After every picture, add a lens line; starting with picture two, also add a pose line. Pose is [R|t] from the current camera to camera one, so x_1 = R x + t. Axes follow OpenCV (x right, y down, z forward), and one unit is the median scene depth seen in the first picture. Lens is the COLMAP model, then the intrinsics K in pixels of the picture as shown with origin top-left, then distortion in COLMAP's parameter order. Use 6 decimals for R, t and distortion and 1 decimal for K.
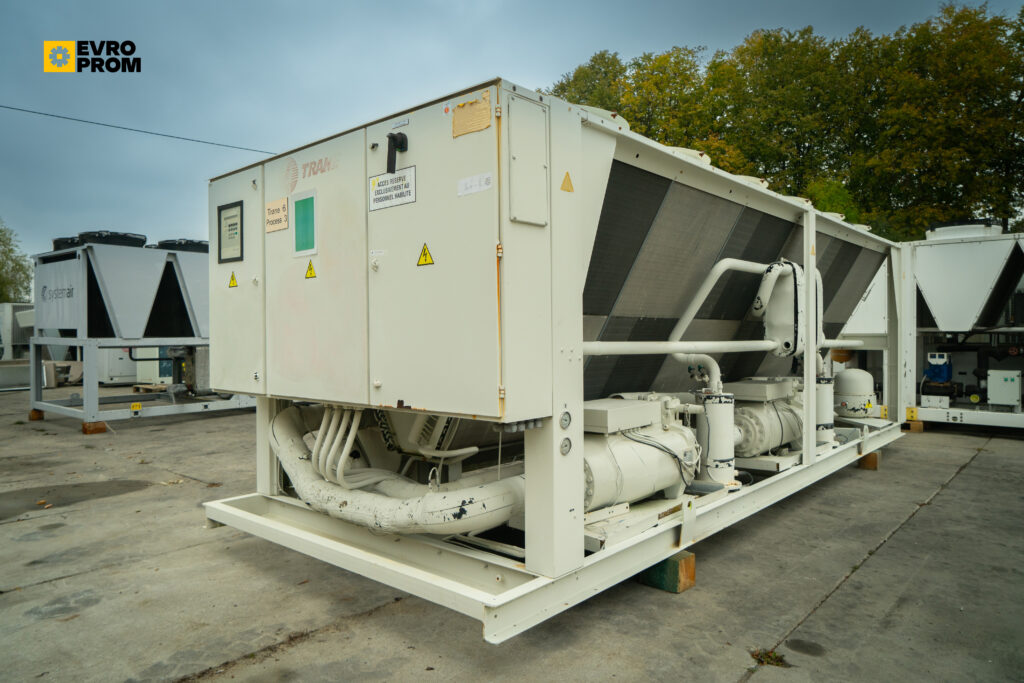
lens RADIAL K [[693.6, 0, 509.5], [0, 693.6, 337.3], [0, 0, 1]] dist [-0.042398, 0.030817]
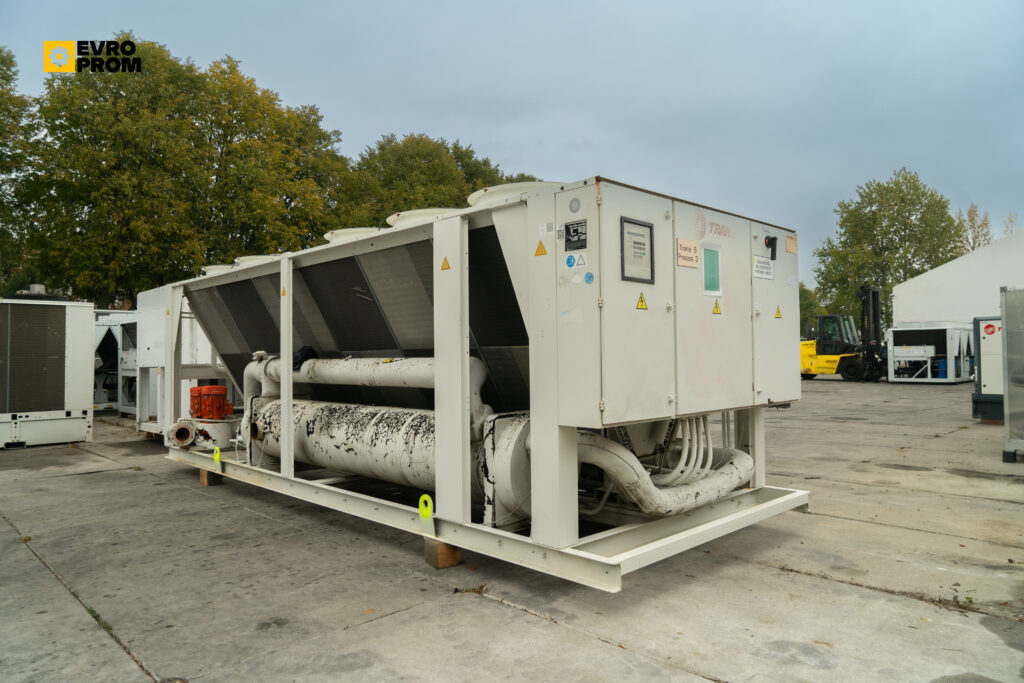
lens RADIAL K [[693.6, 0, 515.2], [0, 693.6, 338.4], [0, 0, 1]] dist [-0.042398, 0.030817]
pose [[0.068707, 0.031816, 0.997129, -1.540917], [0.016311, 0.999322, -0.033010, -0.005426], [-0.997504, 0.018532, 0.068142, 1.256916]]
